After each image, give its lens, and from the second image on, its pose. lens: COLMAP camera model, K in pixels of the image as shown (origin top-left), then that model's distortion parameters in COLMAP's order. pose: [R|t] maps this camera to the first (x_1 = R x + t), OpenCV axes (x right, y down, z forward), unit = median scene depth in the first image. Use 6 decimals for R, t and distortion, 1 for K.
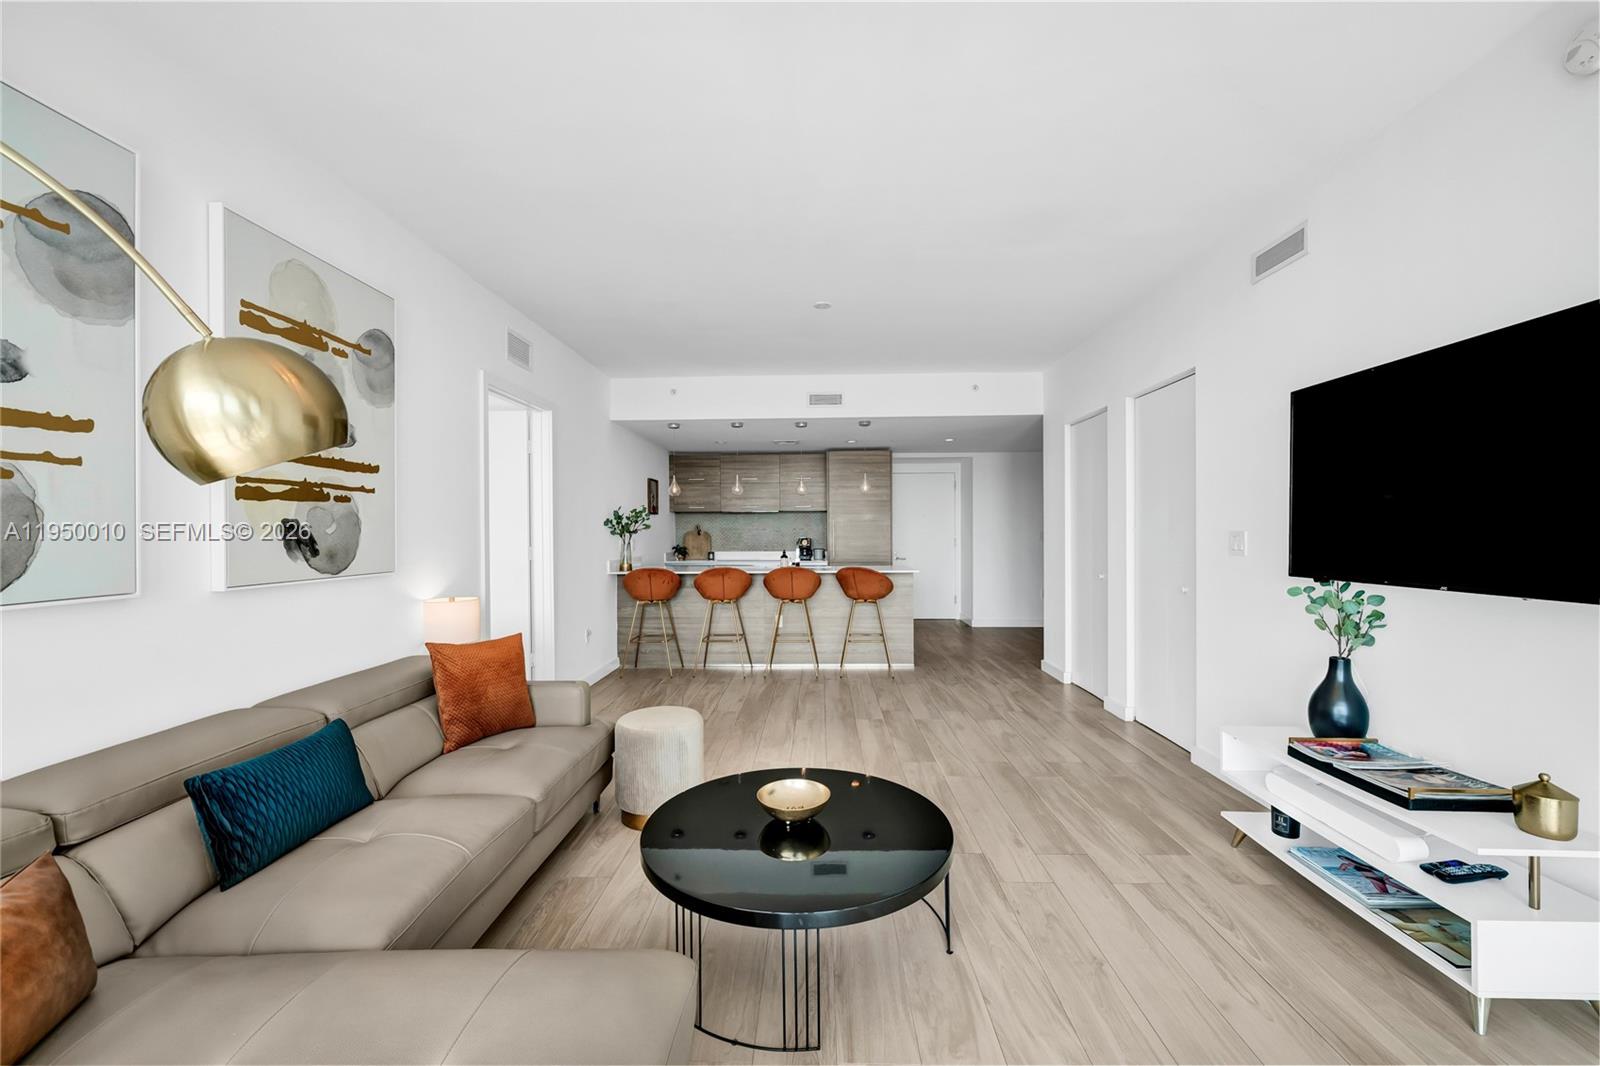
lens RADIAL K [[639.6, 0, 800.0], [0, 639.6, 533.0], [0, 0, 1]] dist [0.000195, -0.000082]
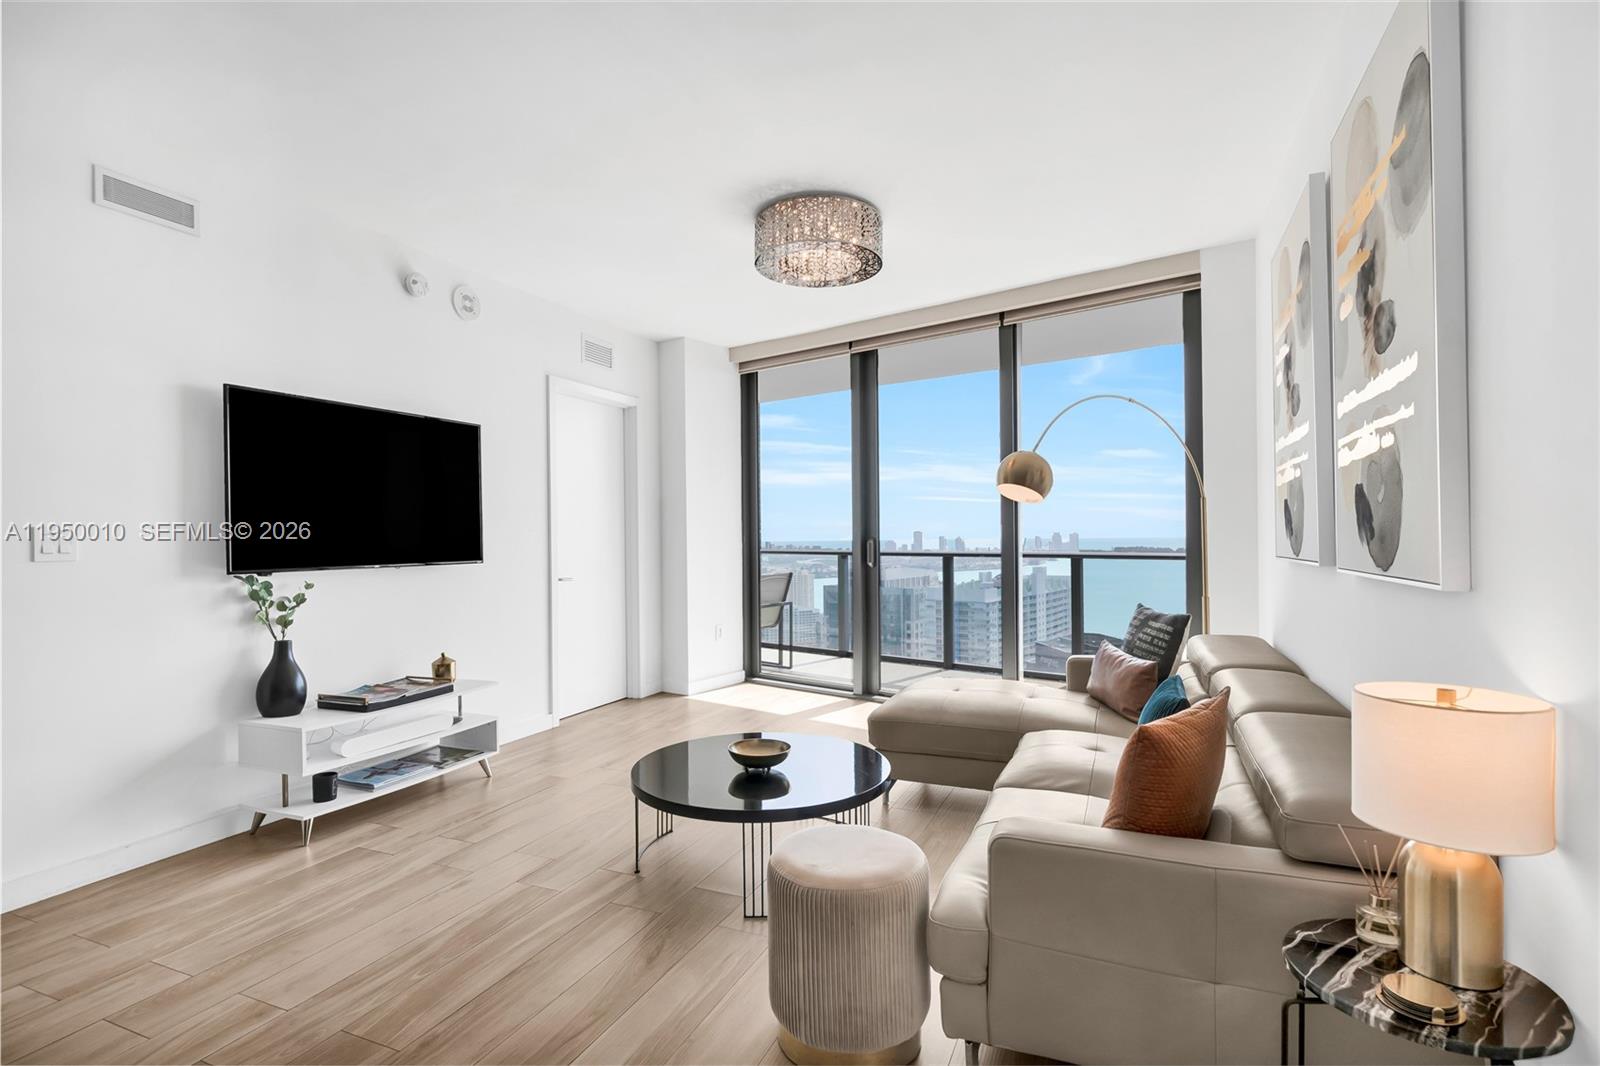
lens RADIAL K [[784.4, 0, 800.0], [0, 784.4, 533.0], [0, 0, 1]] dist [0.004903, -0.000342]
pose [[-0.930230, 0.015944, 0.366631, -0.440678], [0.014739, 0.999873, -0.006087, 0.023556], [-0.366681, -0.000259, -0.930347, 1.676370]]
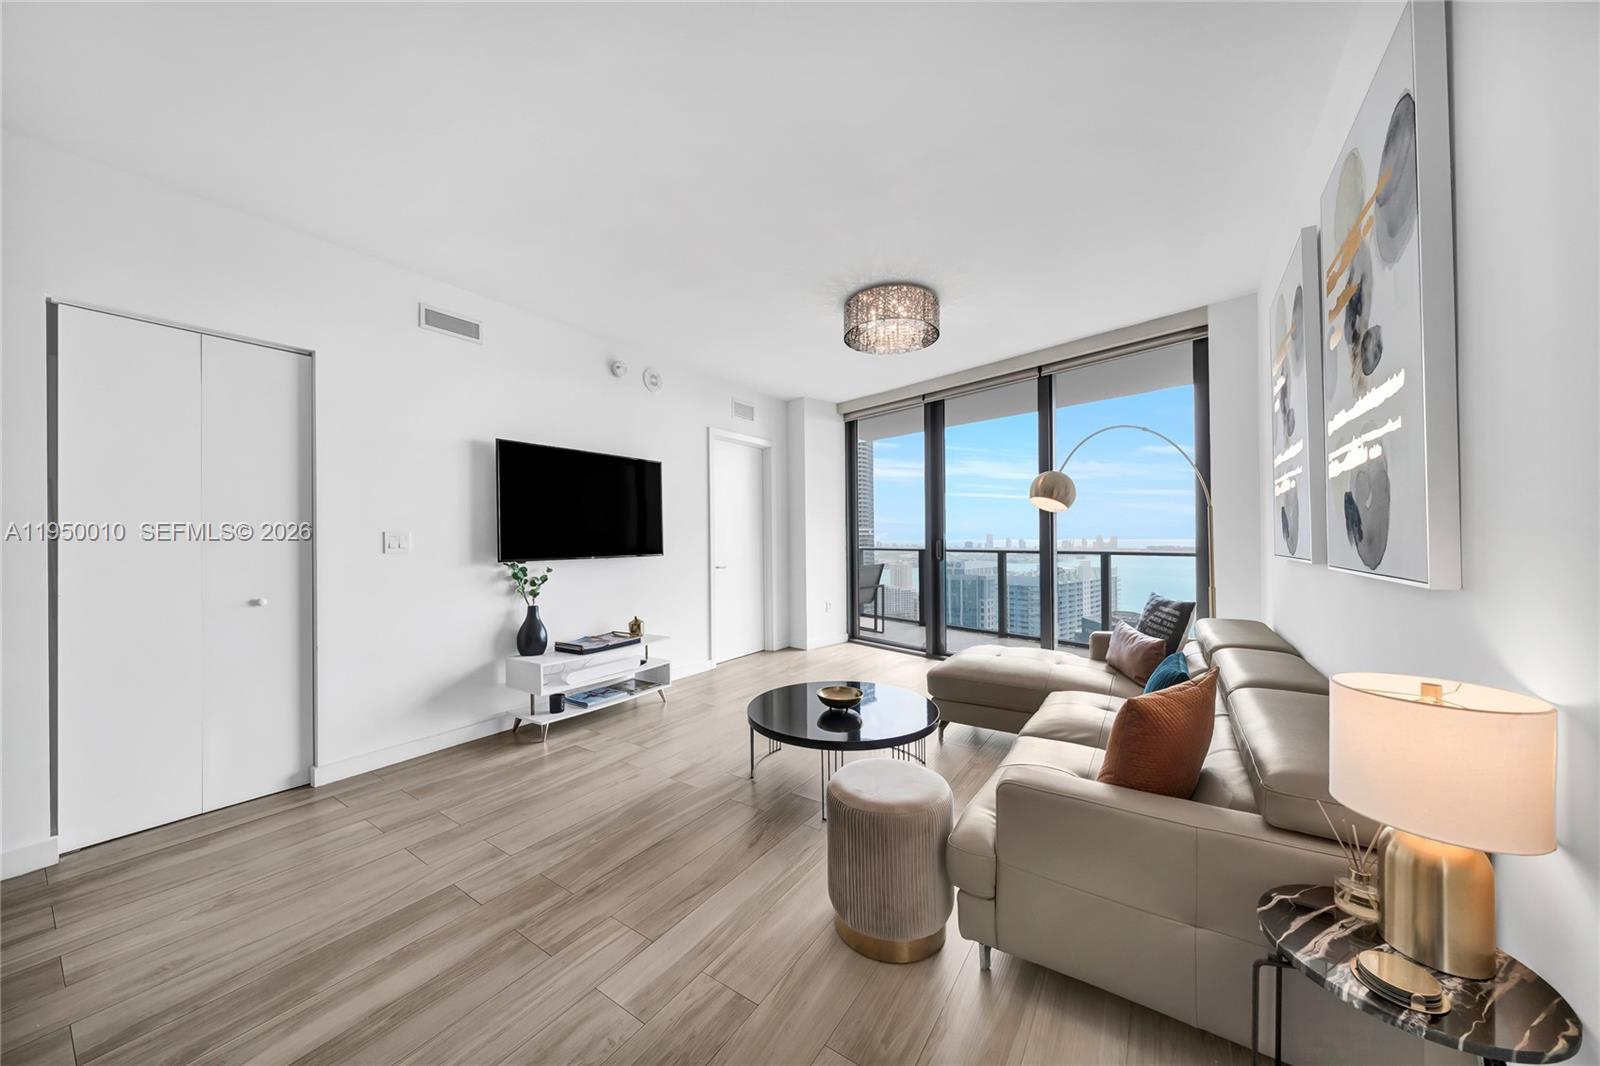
lens RADIAL K [[548.5, 0, 800.4], [0, 548.5, 534.7], [0, 0, 1]] dist [-0.000712, -0.000008]
pose [[-0.847796, 0.016713, 0.530058, -0.472216], [0.013641, 0.999860, -0.009708, 0.023882], [-0.530146, -0.001000, -0.847906, 1.603270]]
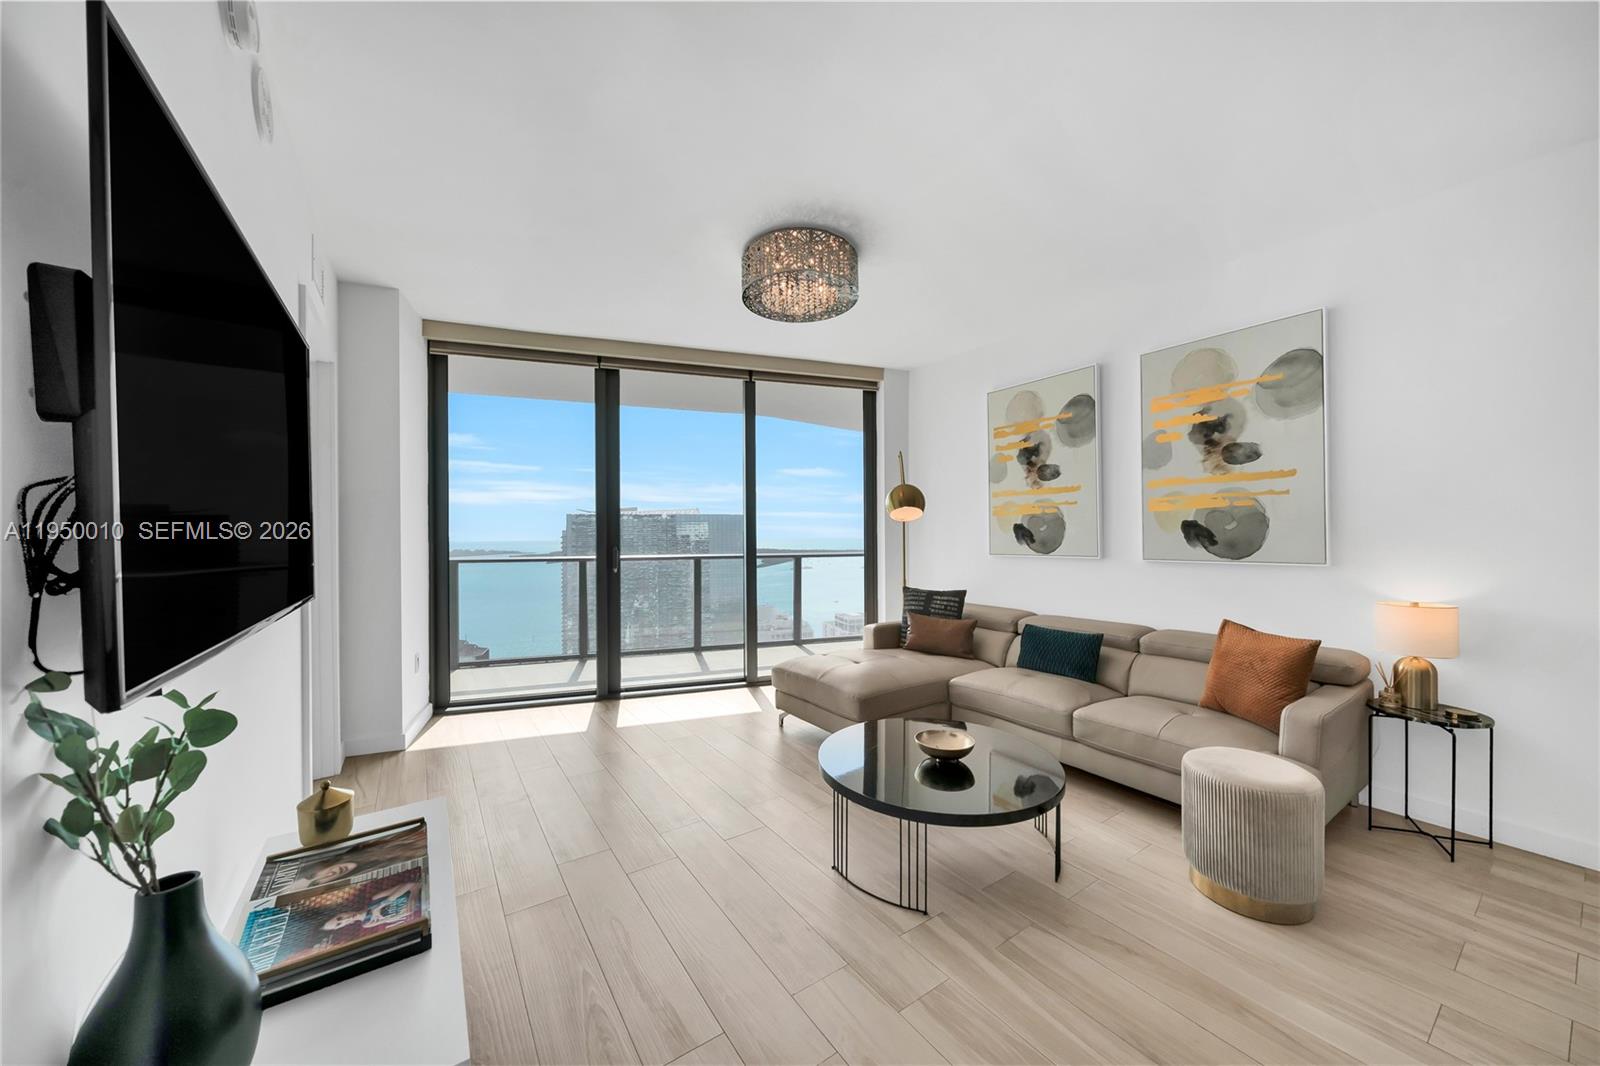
lens RADIAL K [[560.8, 0, 802.6], [0, 560.8, 534.6], [0, 0, 1]] dist [-0.000433, -0.000263]
pose [[-0.808078, 0.010685, -0.588979, 0.631791], [0.011862, 0.999928, 0.001866, -0.000819], [0.588956, -0.005479, -0.808146, 1.269258]]
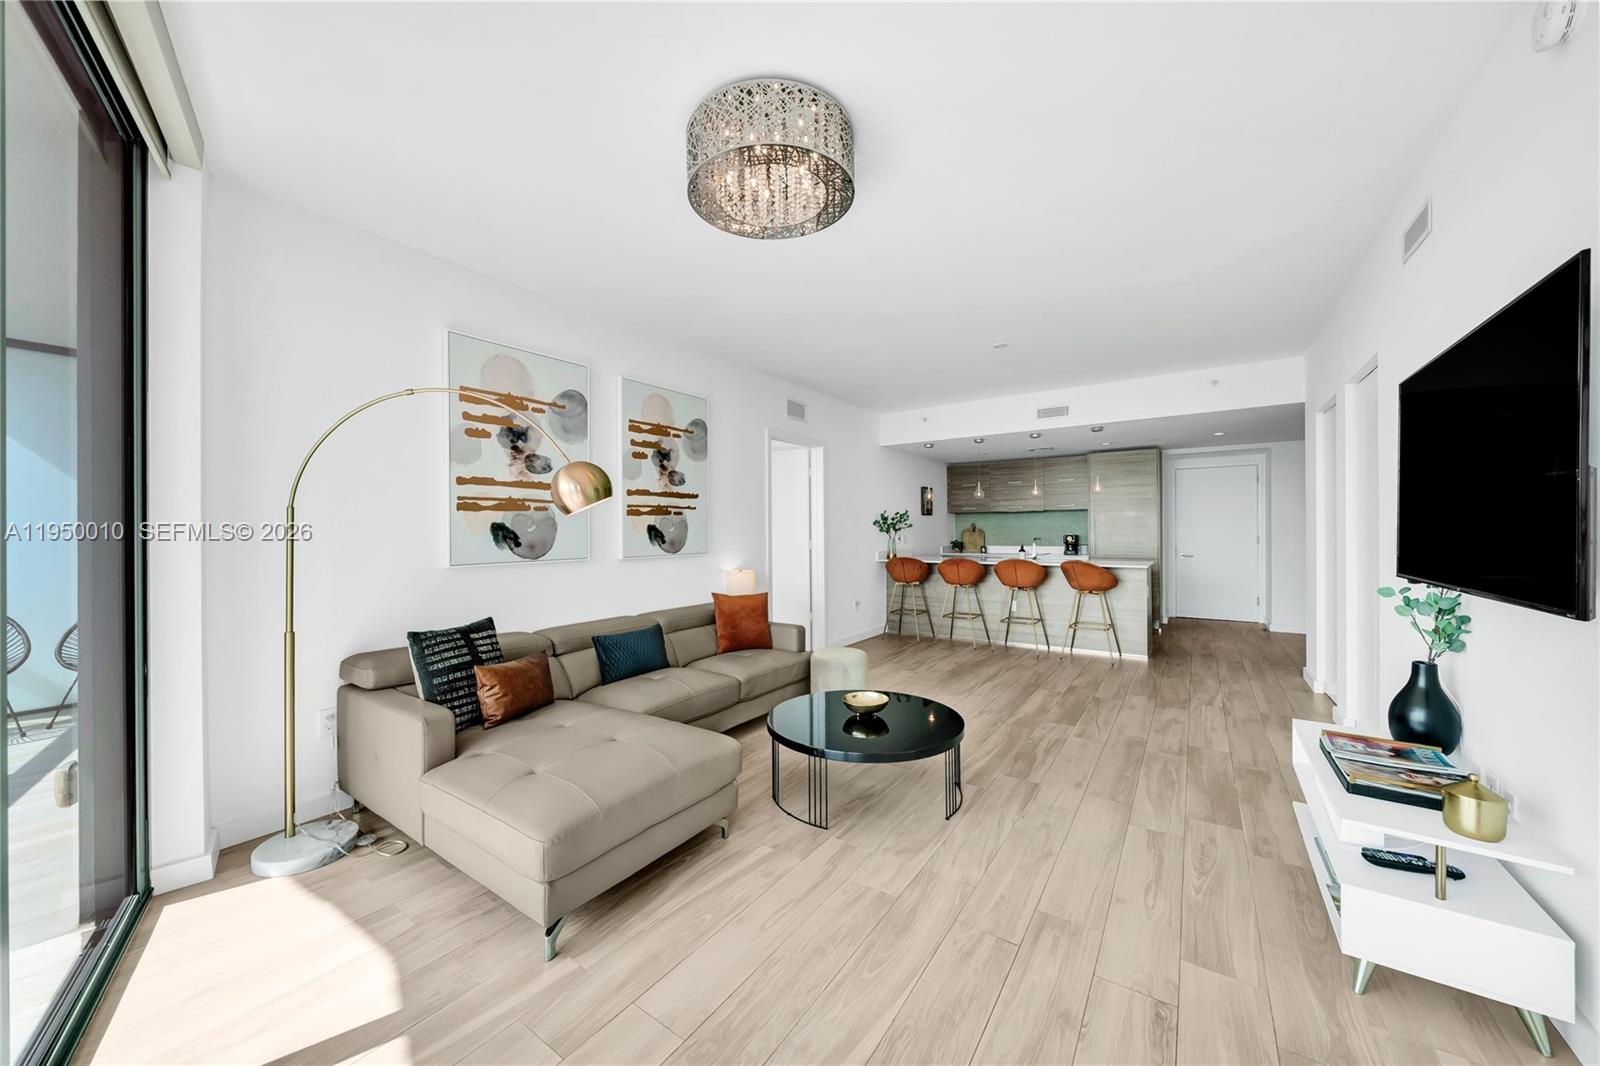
lens RADIAL K [[569.8, 0, 799.1], [0, 569.8, 529.4], [0, 0, 1]] dist [-0.000340, -0.000022]
pose [[0.836901, -0.001974, -0.547351, 0.453262], [0.002113, 0.999998, -0.000377, -0.004376], [0.547351, -0.000841, 0.836903, -0.187193]]
